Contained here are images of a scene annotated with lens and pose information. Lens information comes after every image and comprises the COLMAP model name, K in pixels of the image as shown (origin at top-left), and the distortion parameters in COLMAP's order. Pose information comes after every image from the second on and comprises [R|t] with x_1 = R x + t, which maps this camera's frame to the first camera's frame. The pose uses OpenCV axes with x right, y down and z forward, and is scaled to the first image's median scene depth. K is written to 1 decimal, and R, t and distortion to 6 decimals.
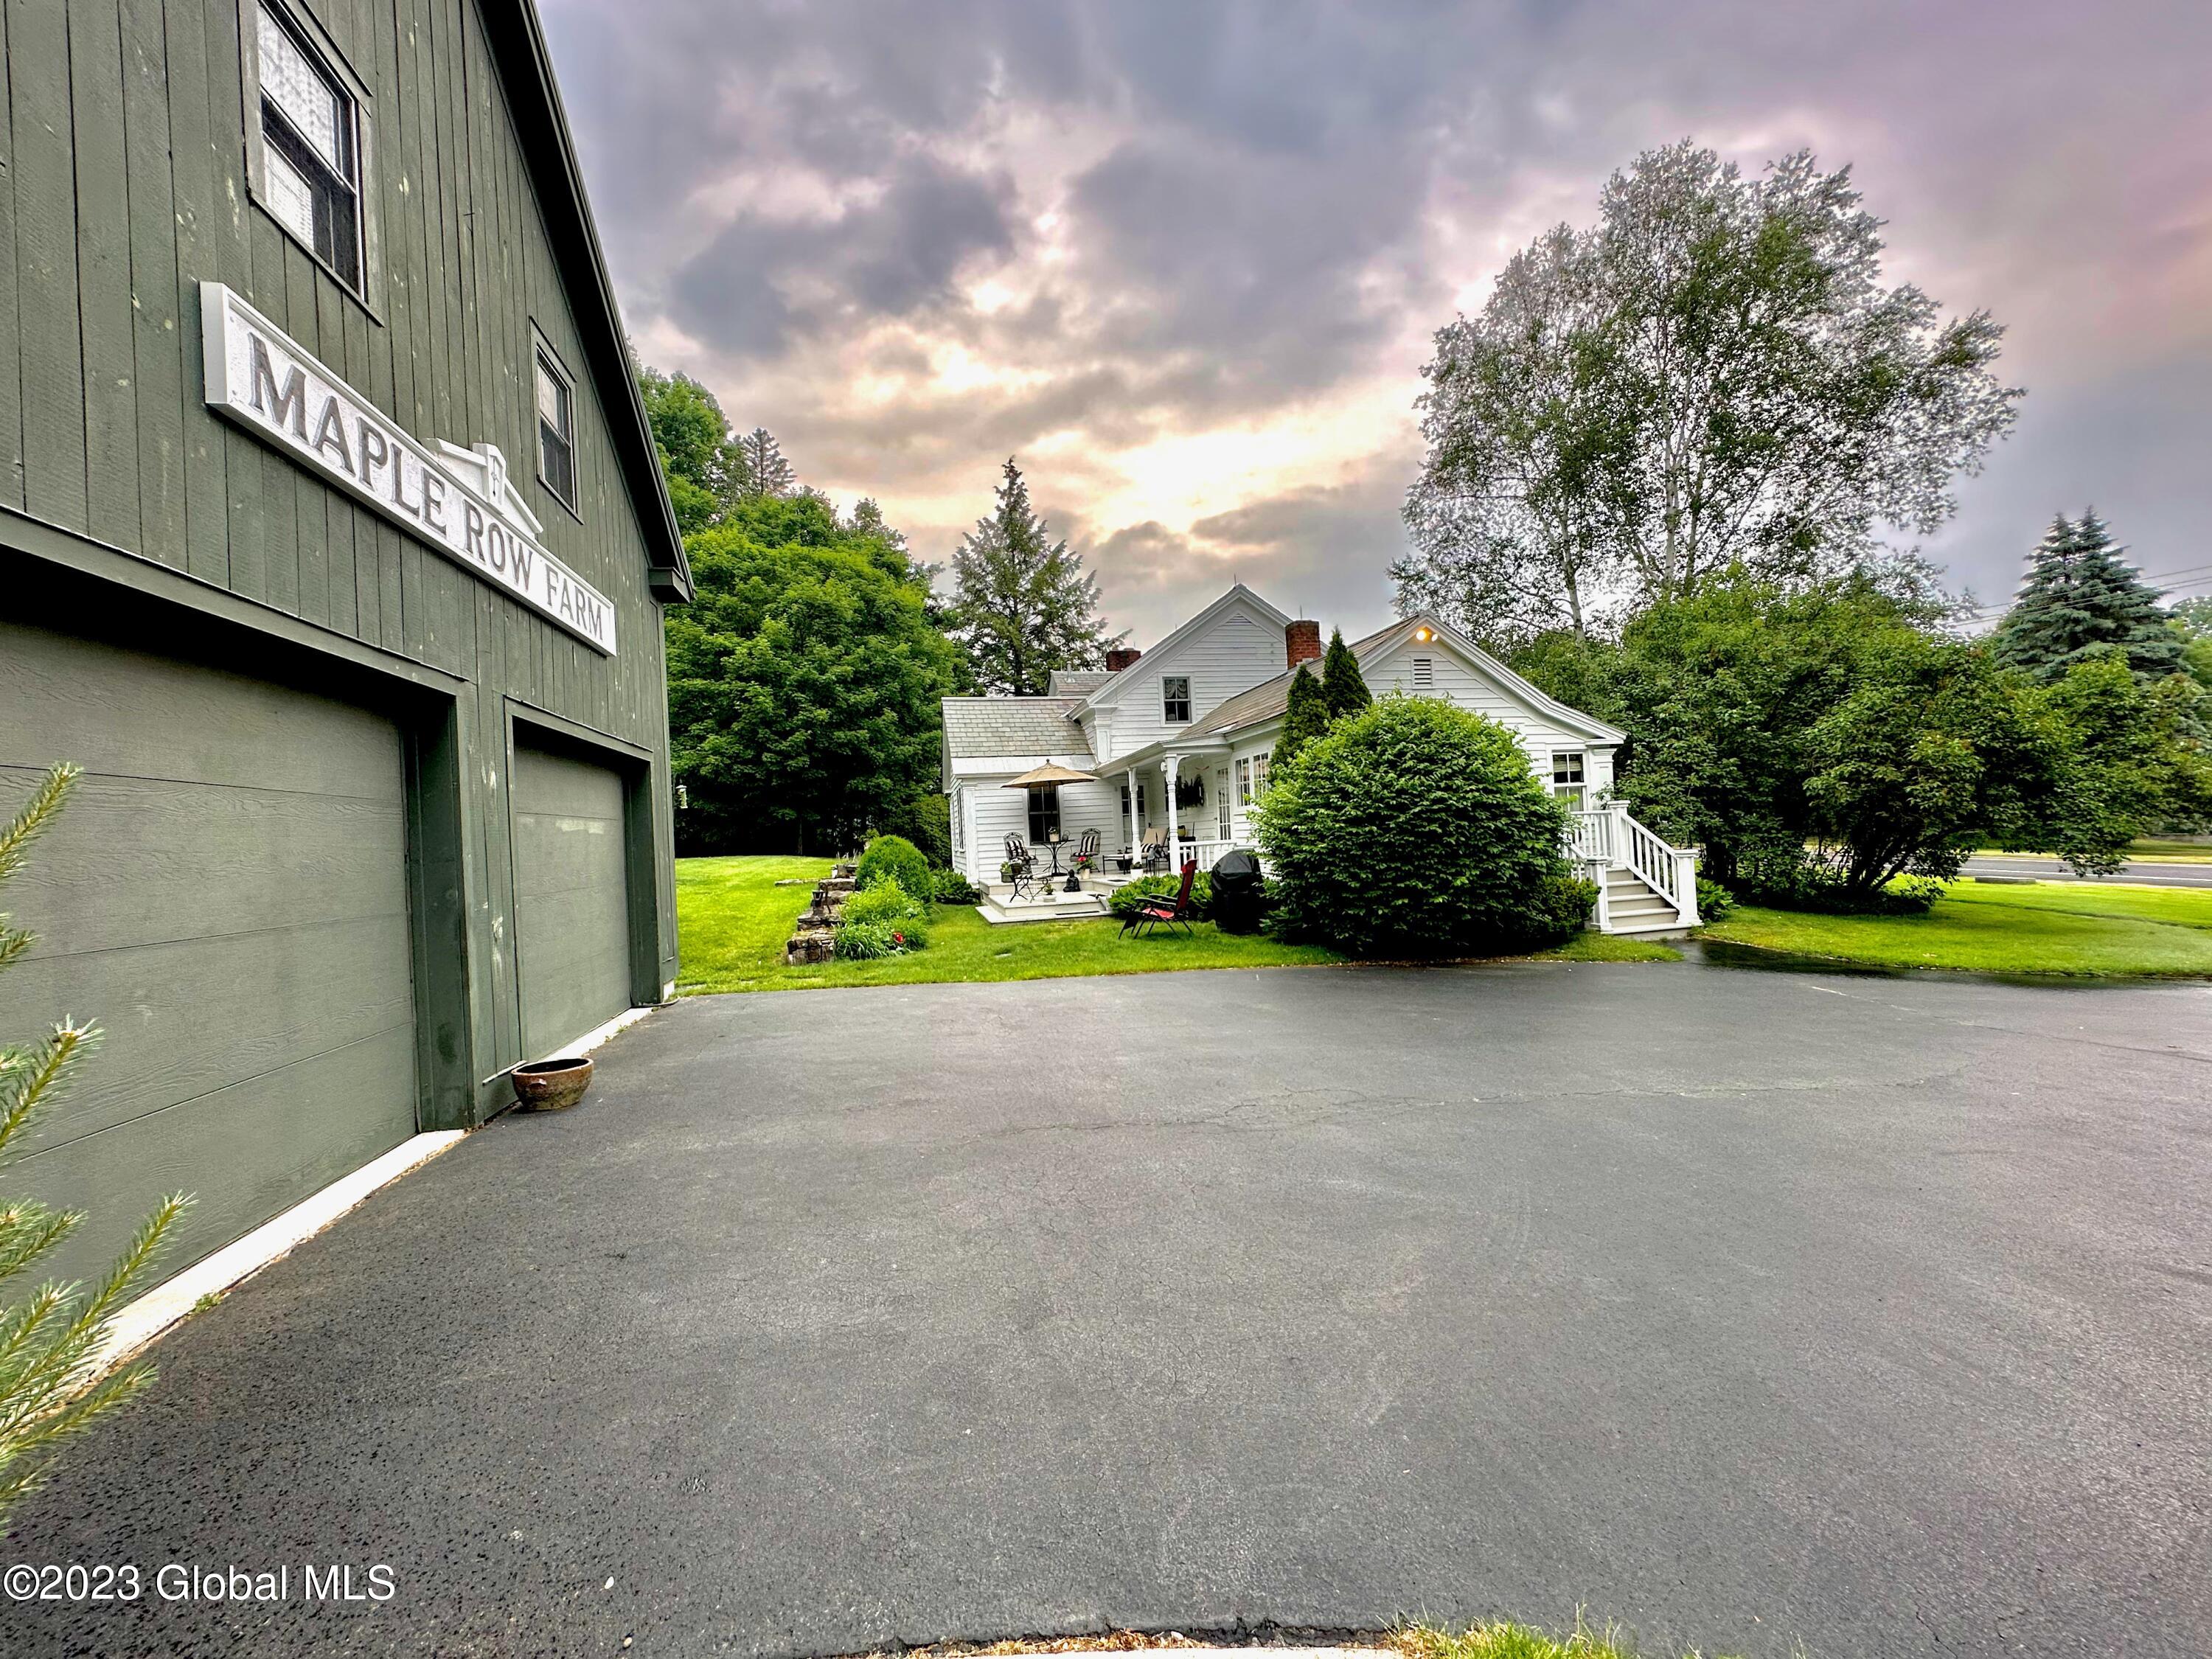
lens RADIAL K [[888.2, 0, 1106.0], [0, 888.2, 829.5], [0, 0, 1]] dist [0.000337, 0.000165]
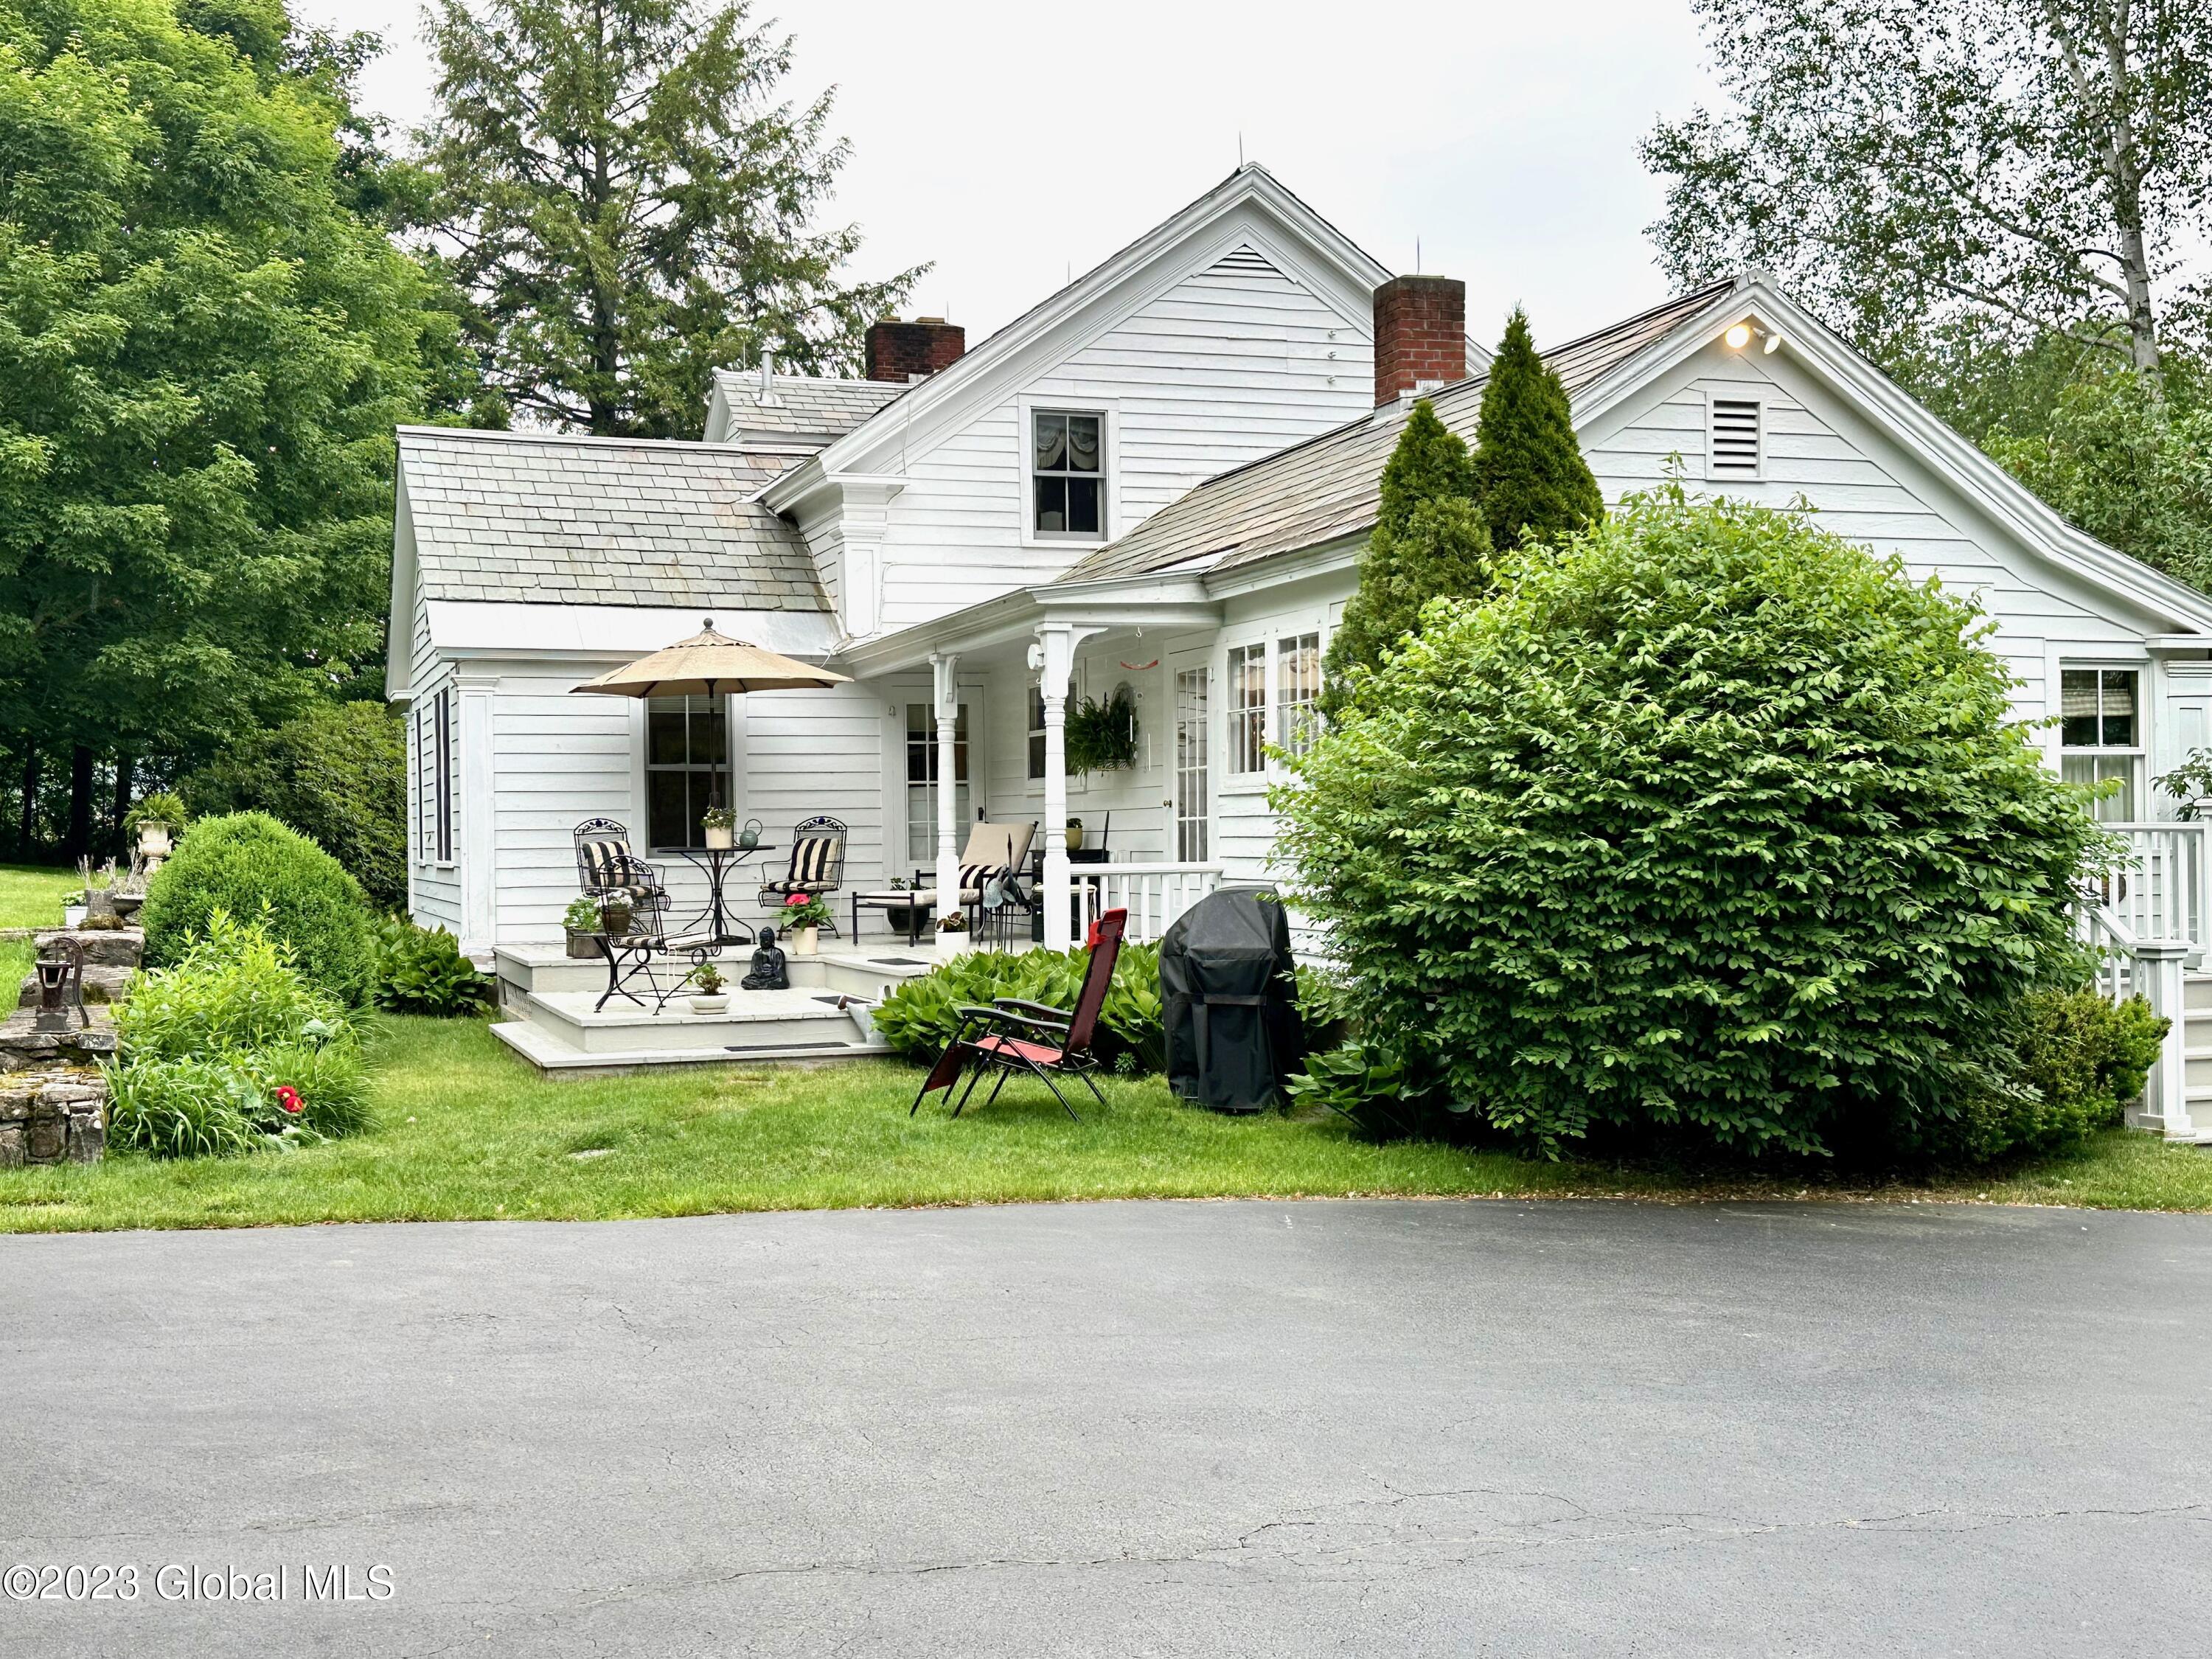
lens RADIAL K [[2496.7, 0, 1092.7], [0, 2496.7, 837.0], [0, 0, 1]] dist [0.206687, -0.476125]
pose [[0.993606, 0.038939, 0.105980, -0.018384], [-0.039352, 0.999224, 0.001806, 0.001384], [-0.105828, -0.005965, 0.994367, -0.034326]]
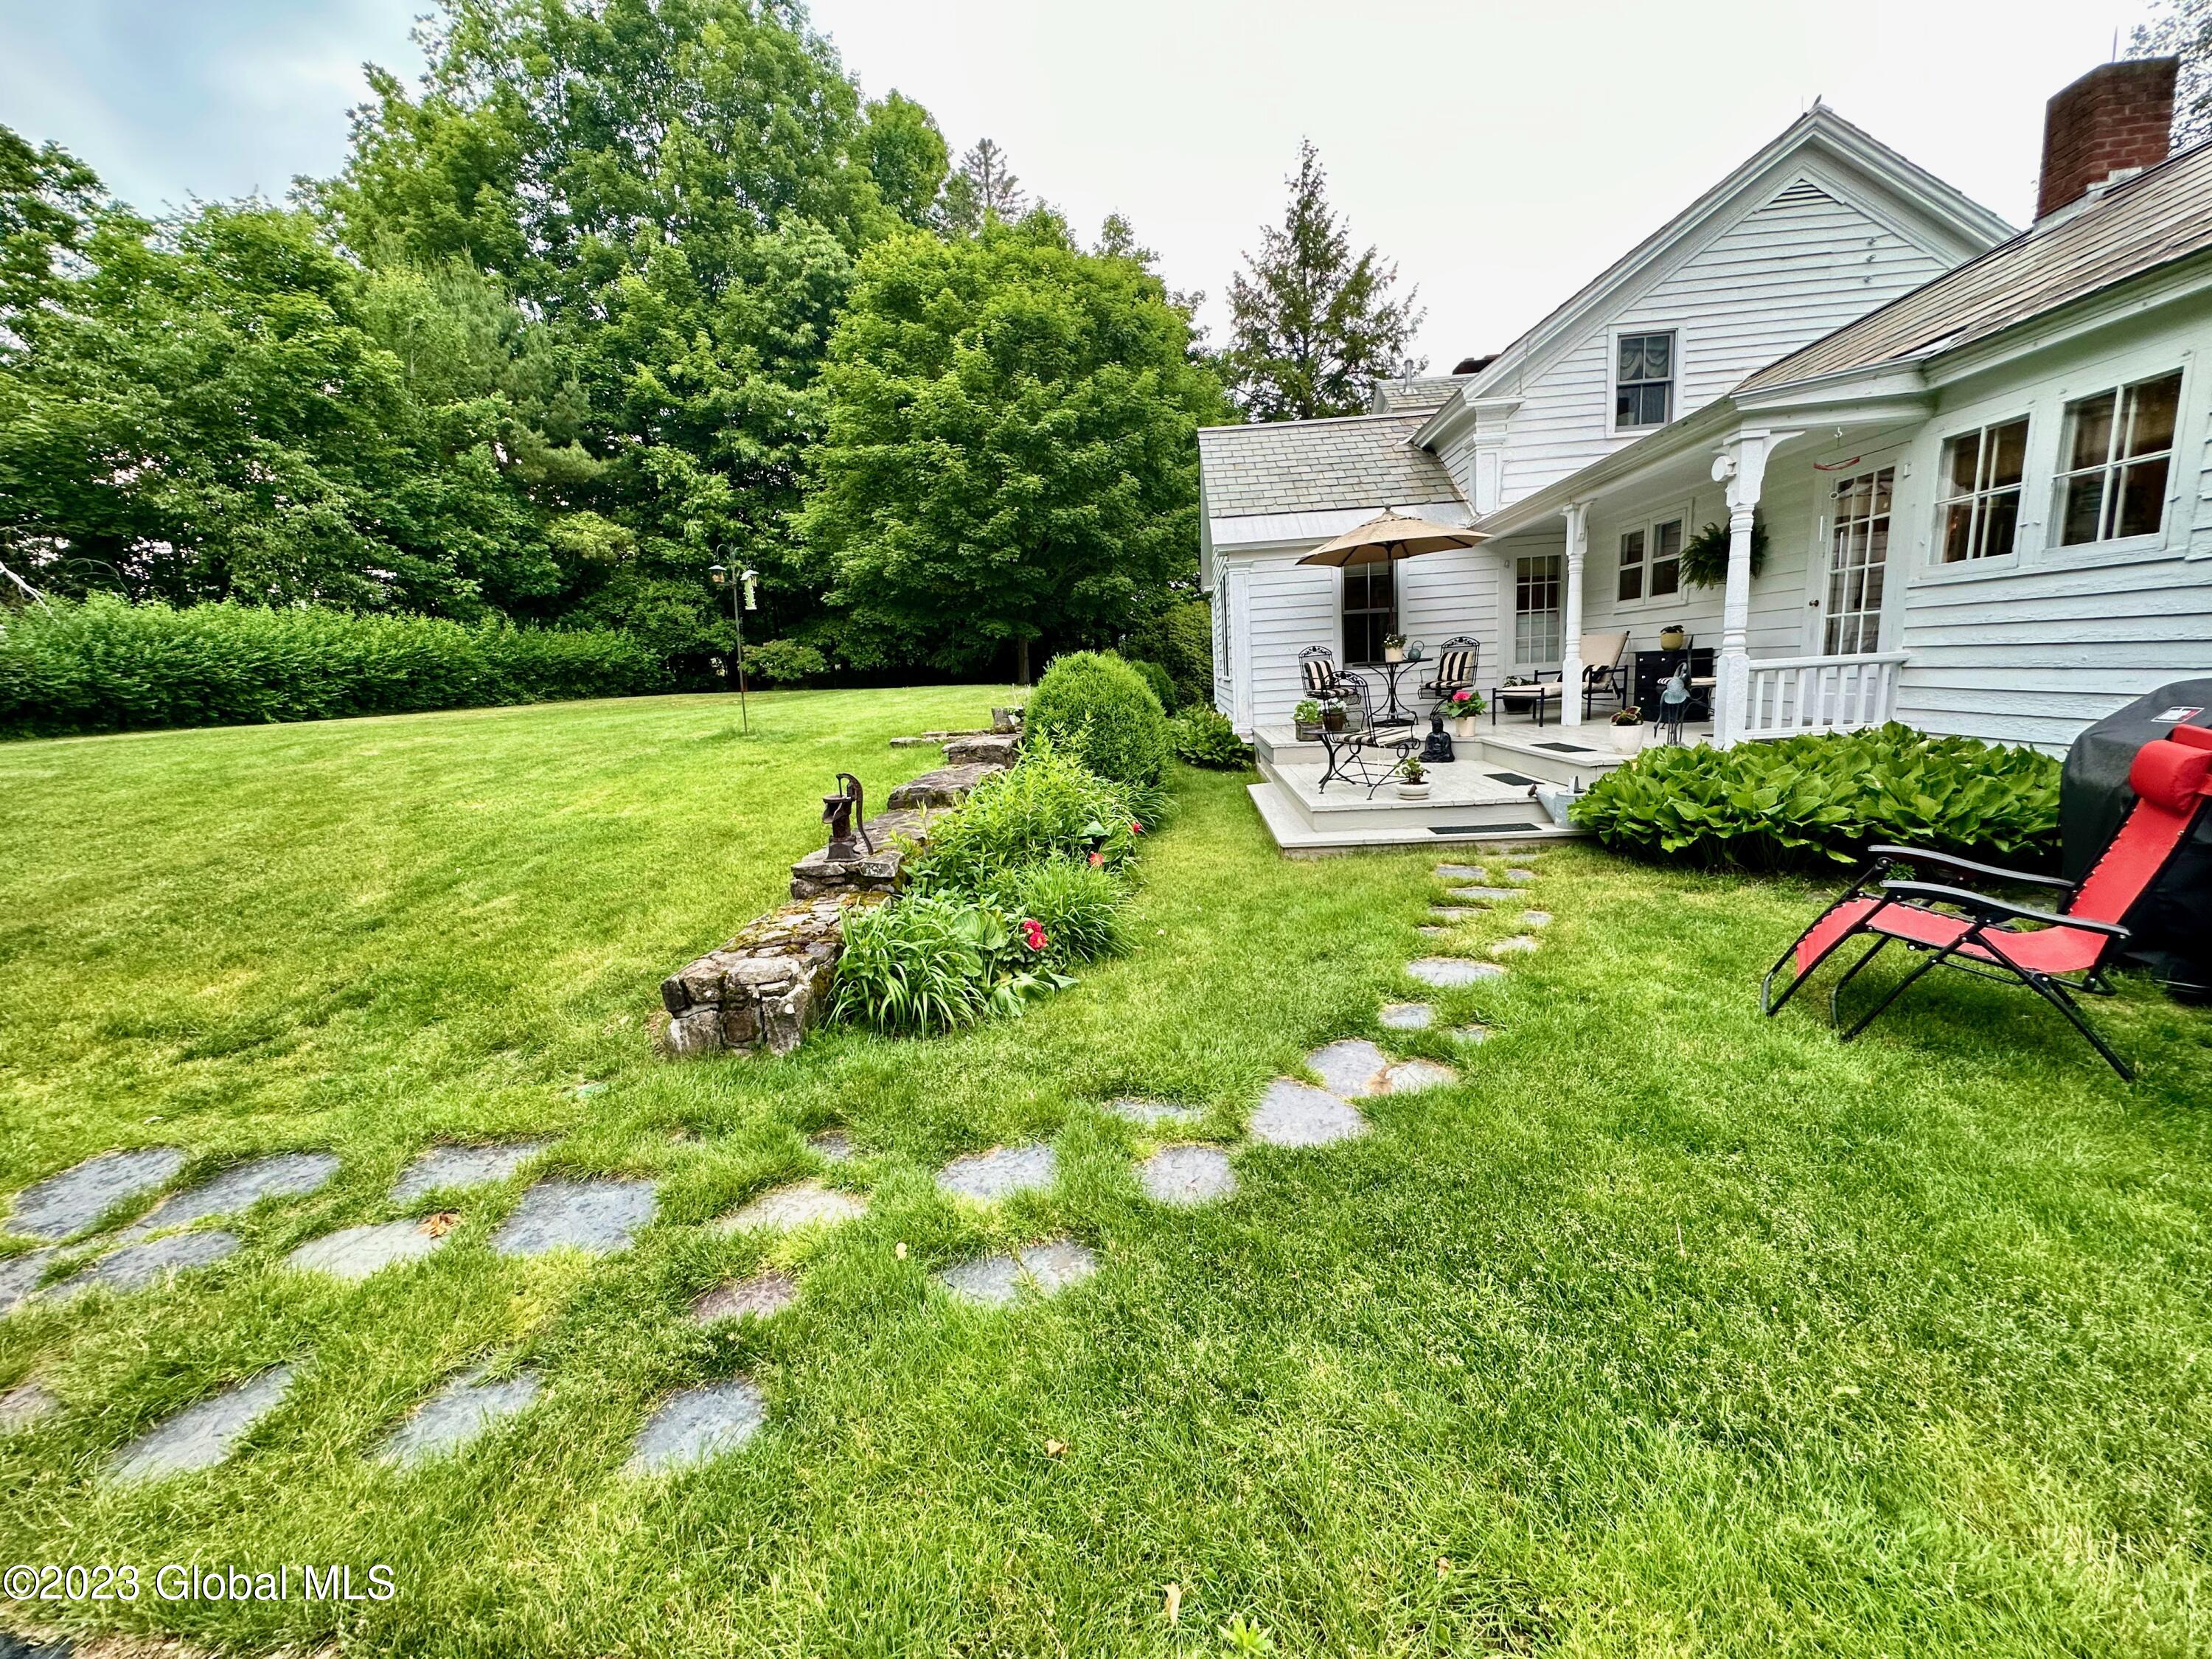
lens RADIAL K [[888.2, 0, 1106.0], [0, 888.2, 829.5], [0, 0, 1]] dist [0.000337, 0.000165]
pose [[0.955092, 0.044996, -0.292872, -0.075345], [0.013214, 0.980951, 0.193803, 0.007915], [0.296013, -0.188970, 0.936305, 0.503093]]
